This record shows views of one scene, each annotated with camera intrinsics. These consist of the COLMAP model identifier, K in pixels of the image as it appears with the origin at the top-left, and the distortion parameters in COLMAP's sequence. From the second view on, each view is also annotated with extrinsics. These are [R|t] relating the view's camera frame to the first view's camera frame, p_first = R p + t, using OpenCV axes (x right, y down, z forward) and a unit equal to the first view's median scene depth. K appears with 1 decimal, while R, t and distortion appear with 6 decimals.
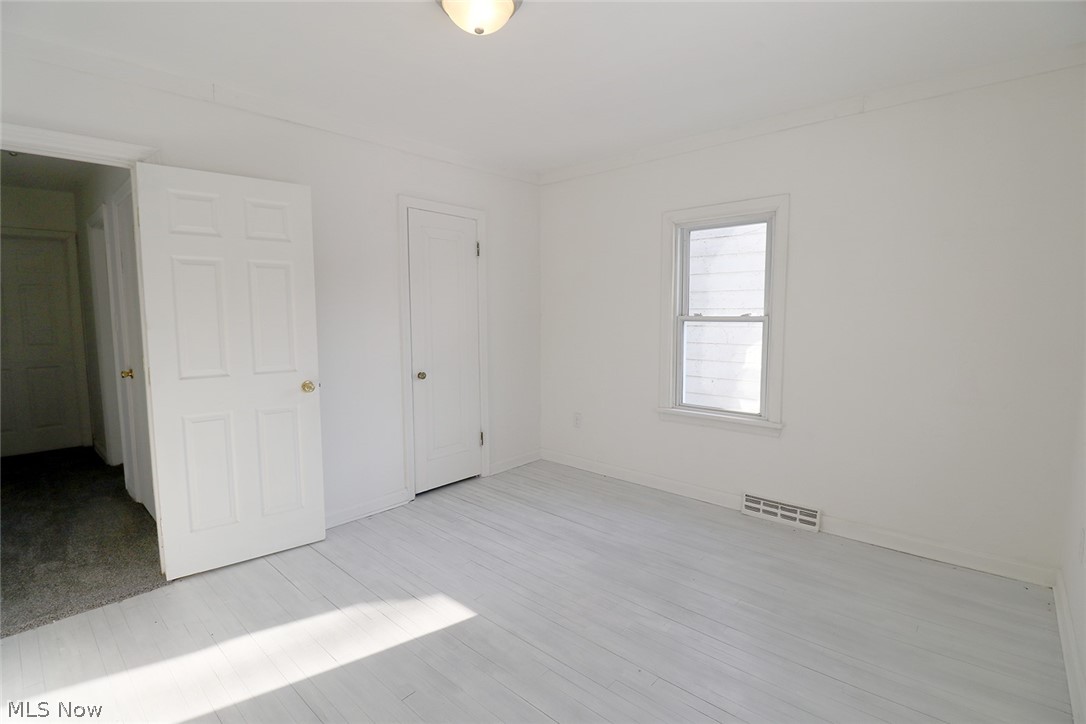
lens RADIAL K [[505.8, 0, 549.0], [0, 505.8, 356.3], [0, 0, 1]] dist [0.003308, -0.015583]
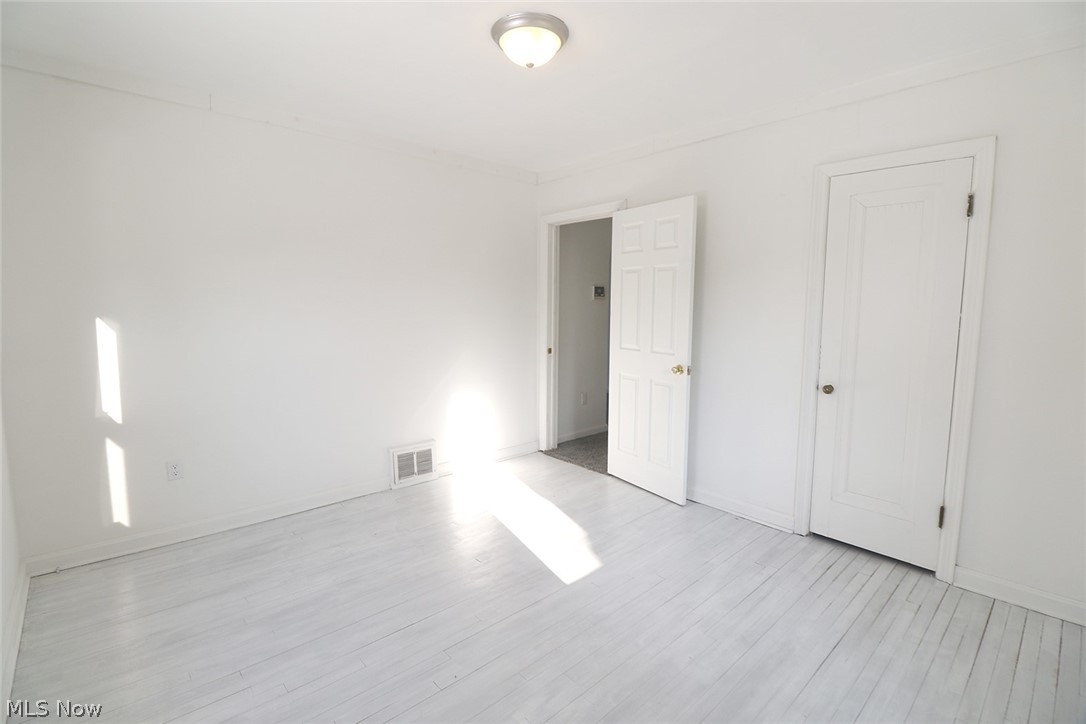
lens RADIAL K [[499.3, 0, 539.5], [0, 499.3, 351.7], [0, 0, 1]] dist [0.003044, -0.015298]
pose [[-0.098083, 0.107326, -0.989374, 0.636767], [-0.088852, 0.989253, 0.116121, -0.080301], [0.991204, 0.099297, -0.087492, 0.714099]]
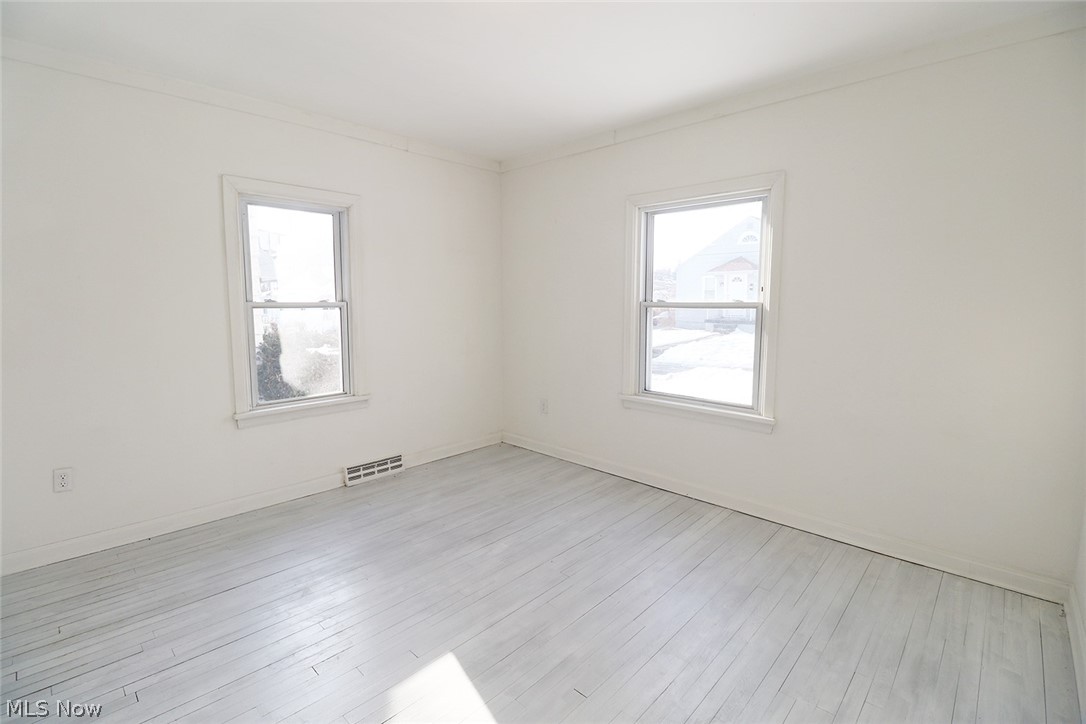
lens RADIAL K [[499.3, 0, 539.5], [0, 499.3, 351.7], [0, 0, 1]] dist [0.003044, -0.015298]
pose [[0.028477, -0.098636, 0.994716, -0.669964], [0.080484, 0.992115, 0.096074, -0.044839], [-0.996349, 0.077323, 0.036191, 0.566846]]
